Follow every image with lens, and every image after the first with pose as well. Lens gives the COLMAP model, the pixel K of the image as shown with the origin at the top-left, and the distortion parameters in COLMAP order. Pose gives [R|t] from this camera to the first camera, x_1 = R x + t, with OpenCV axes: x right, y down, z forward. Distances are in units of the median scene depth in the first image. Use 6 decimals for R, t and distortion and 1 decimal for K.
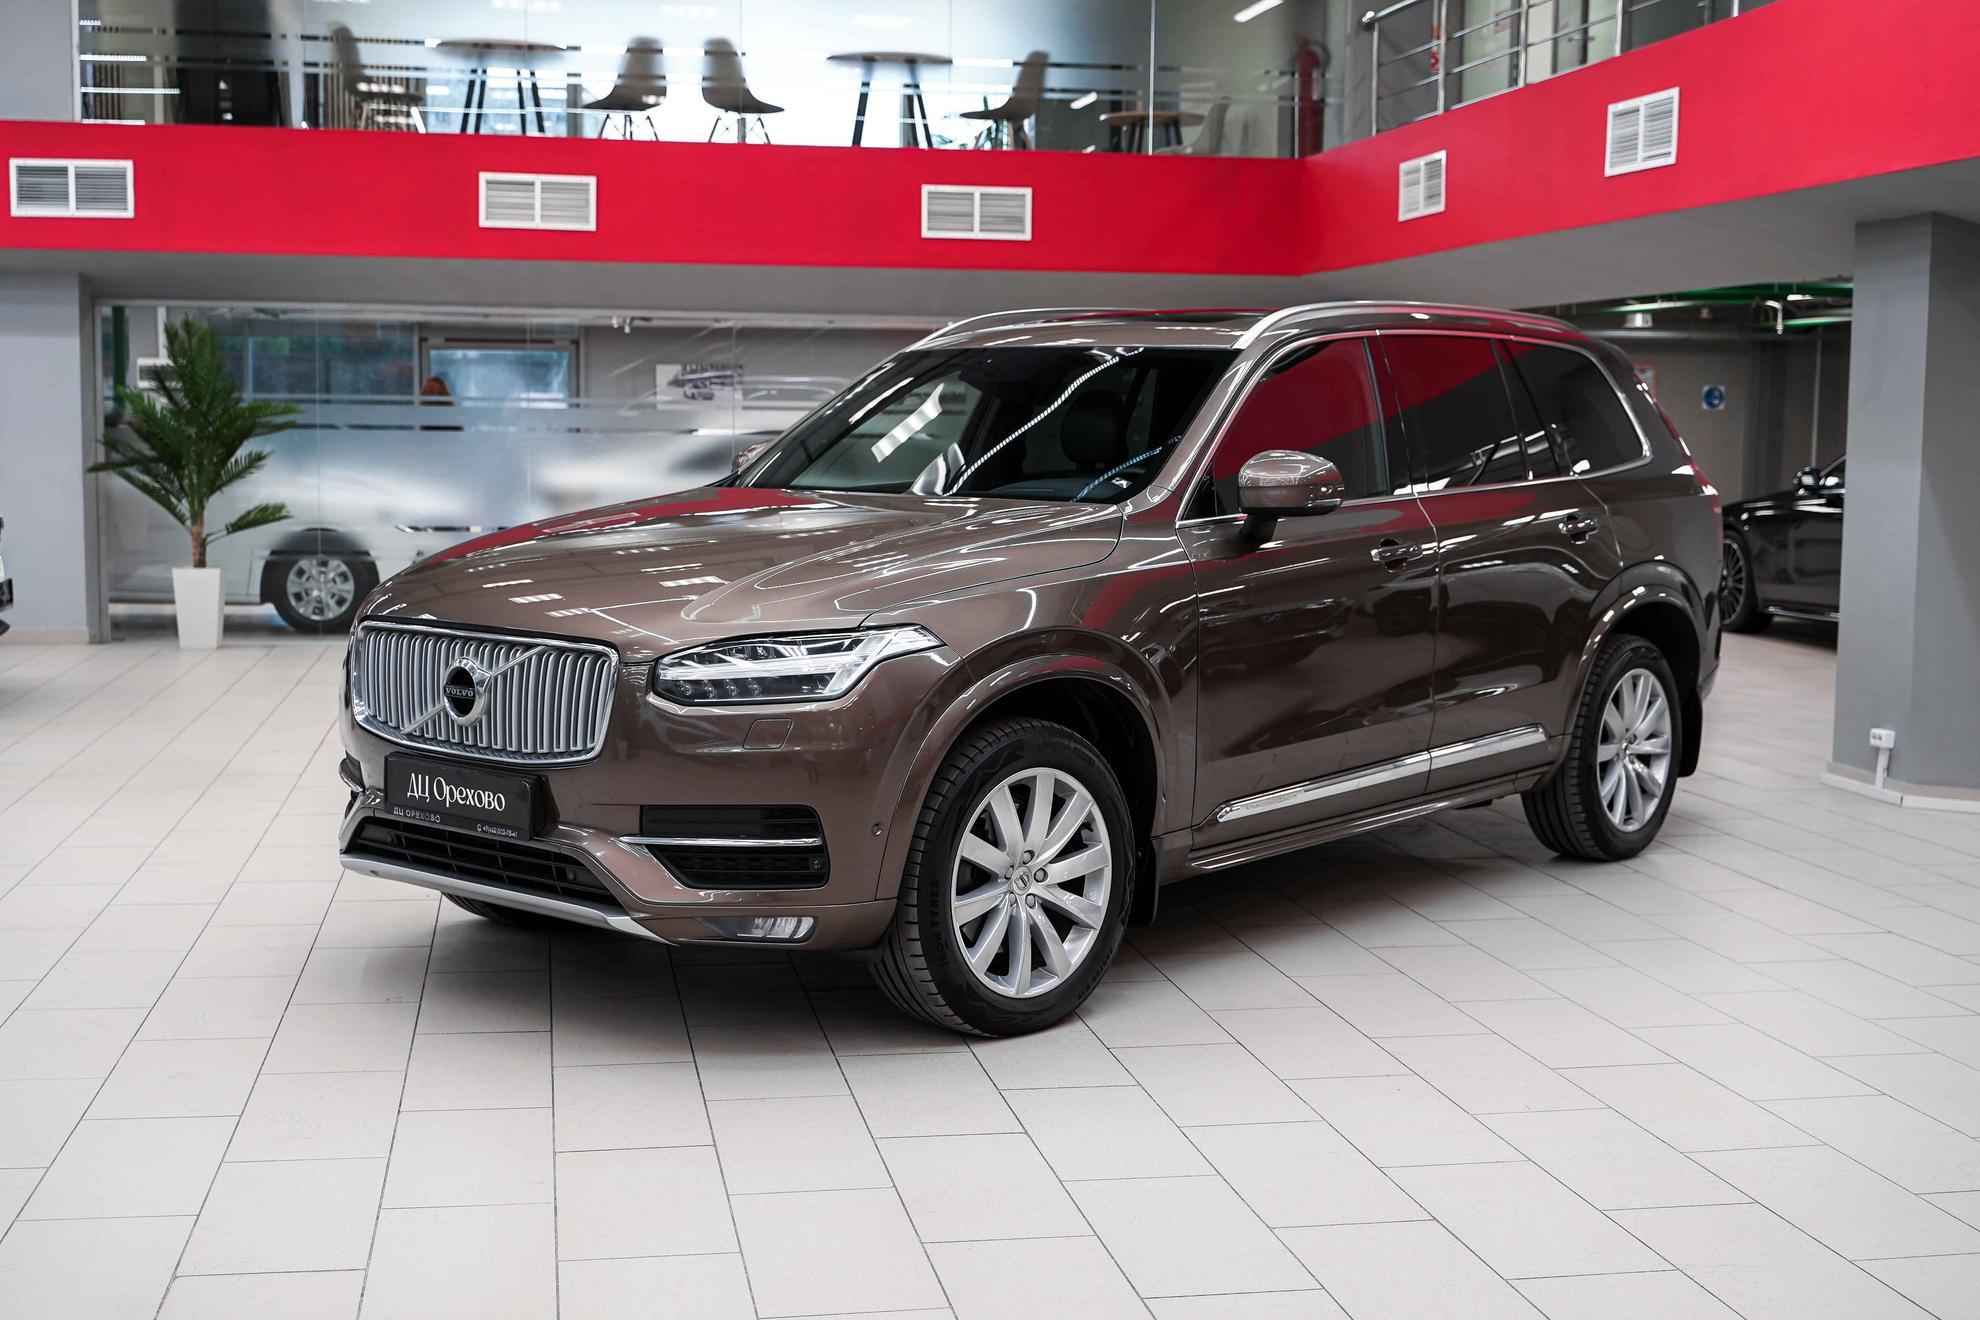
lens RADIAL K [[2240.5, 0, 991.5], [0, 2240.5, 660.3], [0, 0, 1]] dist [0.002233, 0.000000]
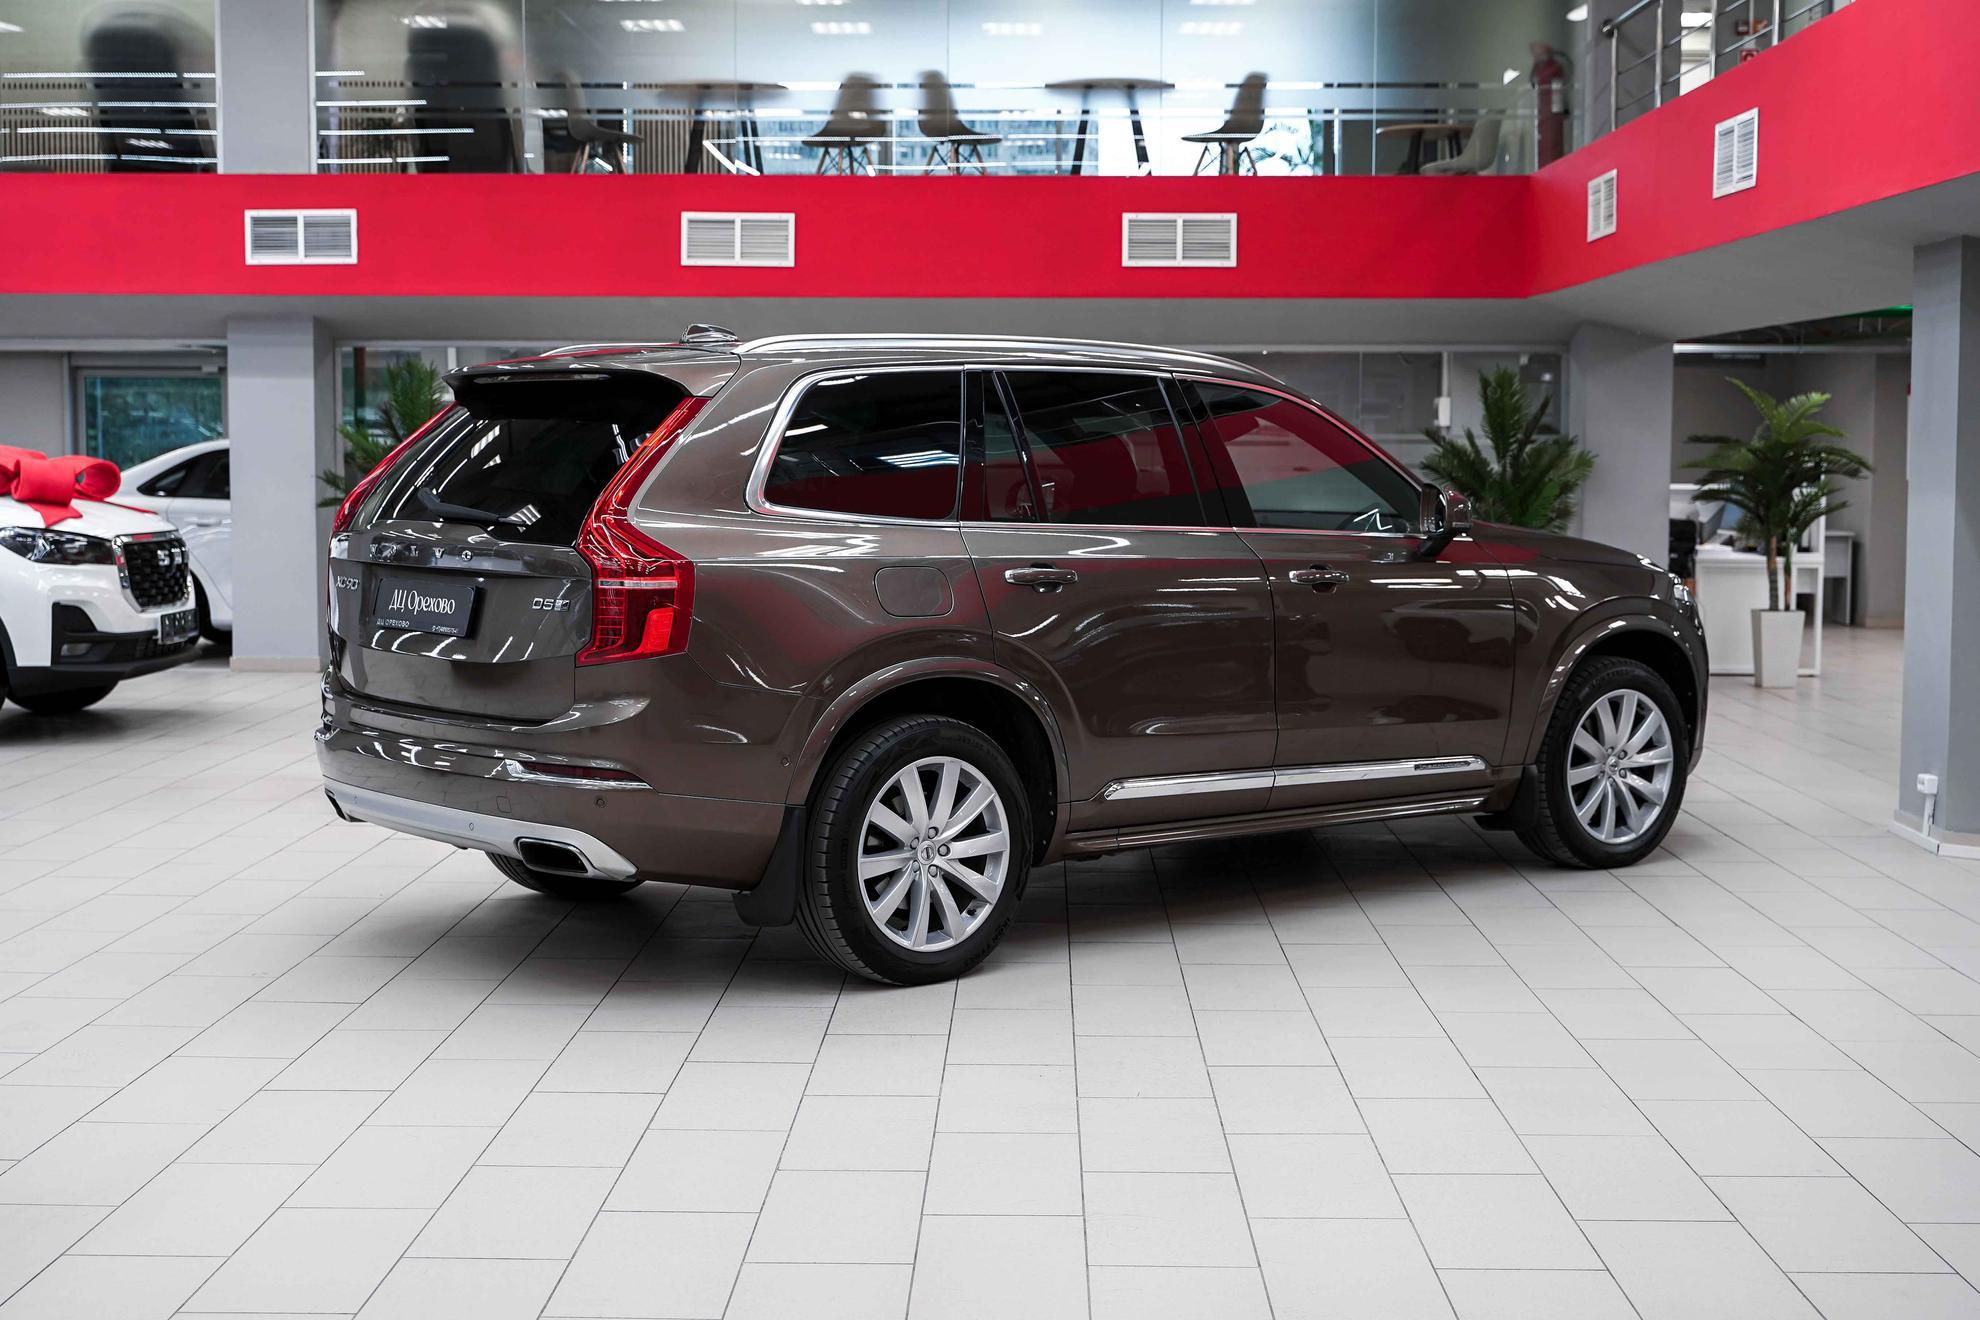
lens RADIAL K [[2489.7, 0, 987.7], [0, 2489.7, 653.8], [0, 0, 1]] dist [0.000739, 0.000000]
pose [[0.985656, 0.006595, -0.168635, 0.100938], [-0.011330, 0.999568, -0.027128, 0.012344], [0.168384, 0.028649, 0.985305, -0.087380]]
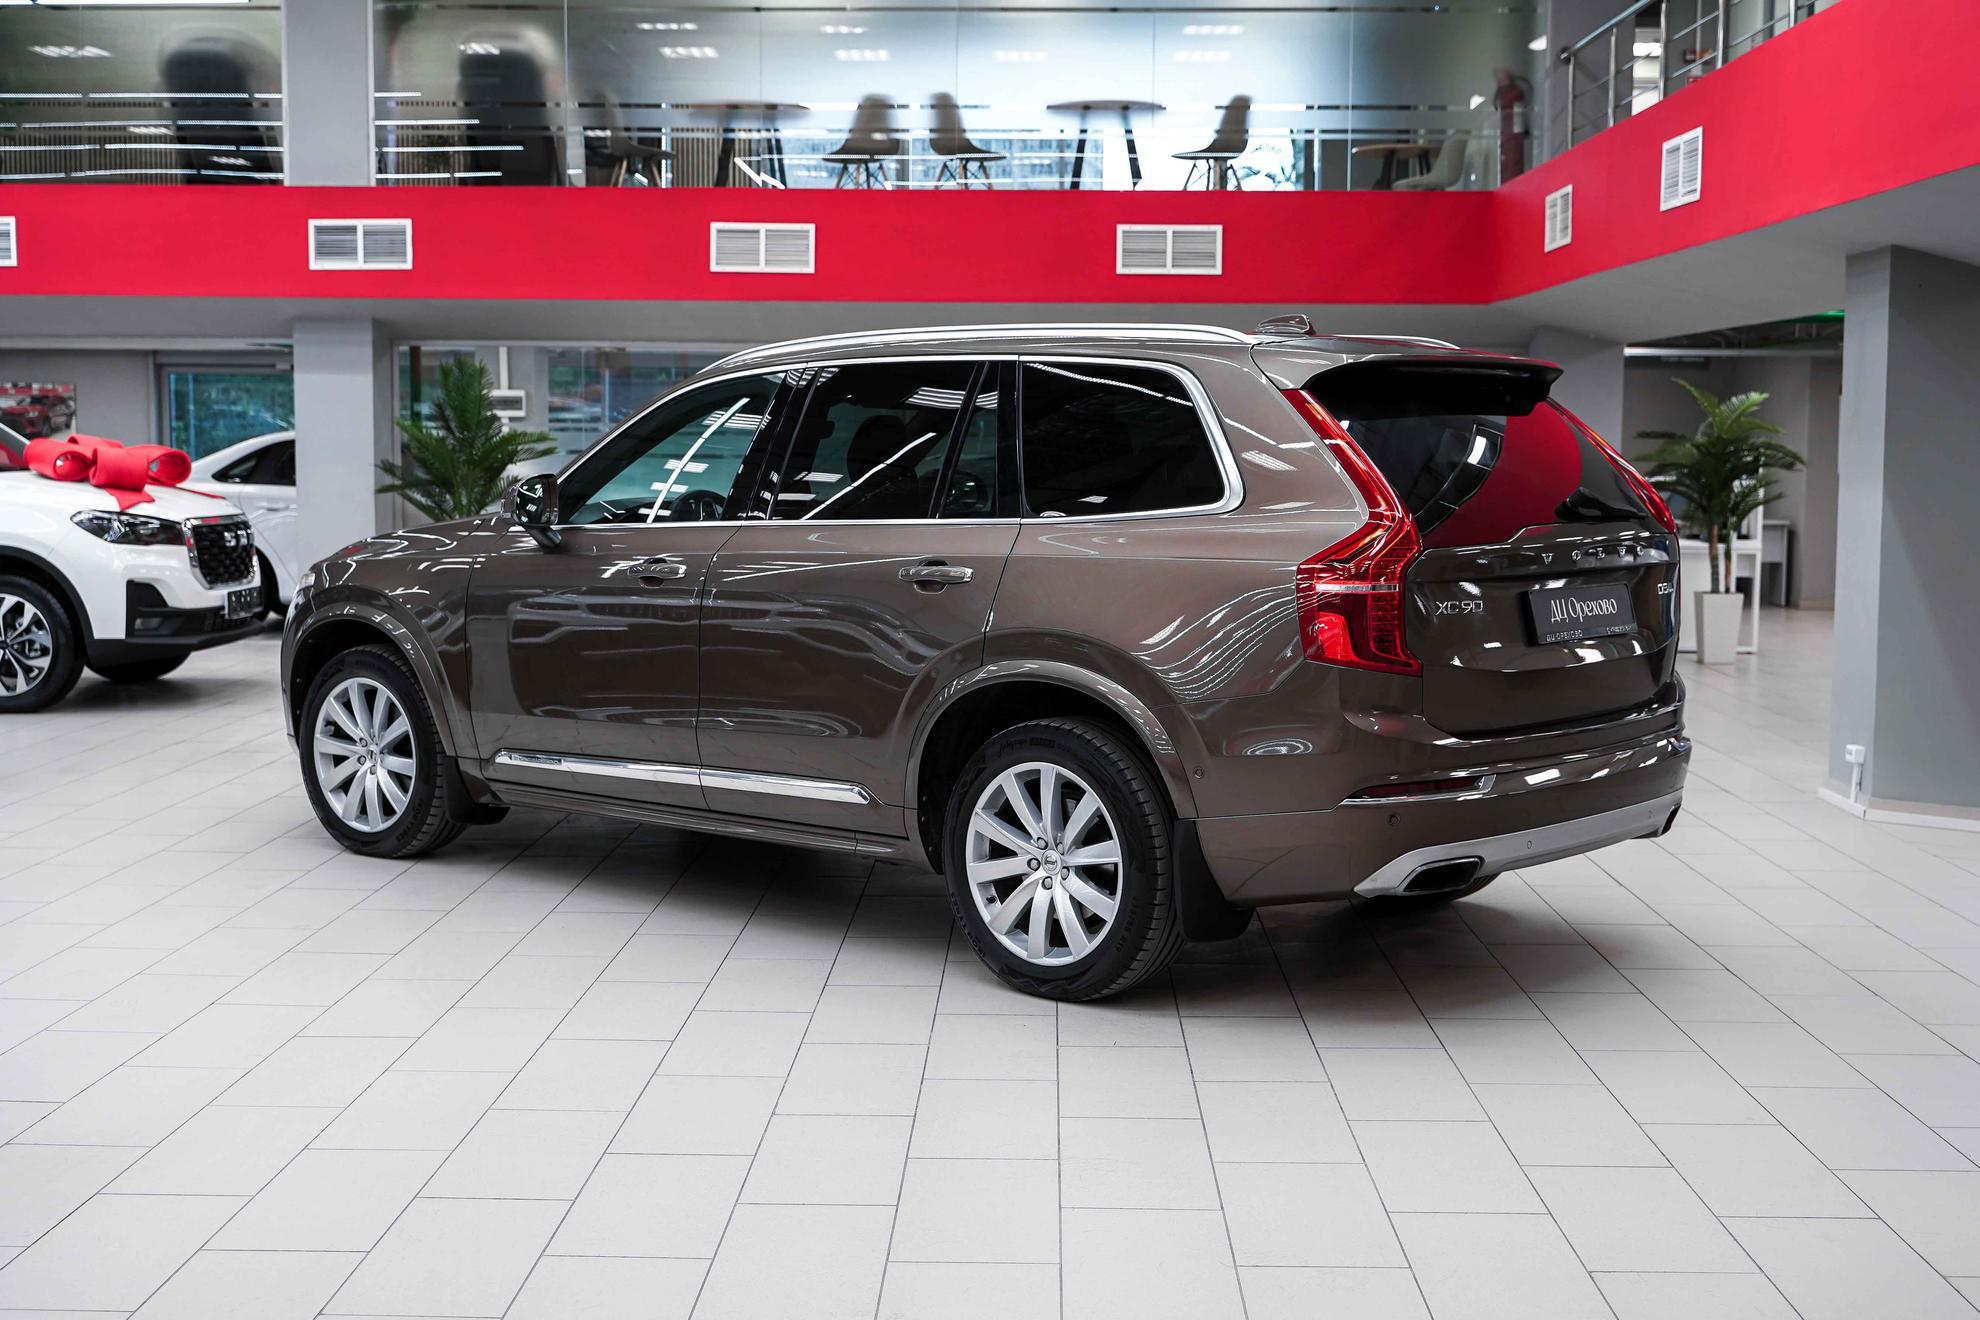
lens RADIAL K [[2269.7, 0, 991.2], [0, 2269.7, 655.9], [0, 0, 1]] dist [-0.006523, 0.000000]
pose [[0.985065, 0.012078, -0.171761, 0.102968], [-0.014970, 0.999767, -0.015557, 0.011735], [0.171533, 0.017896, 0.985016, -0.076829]]
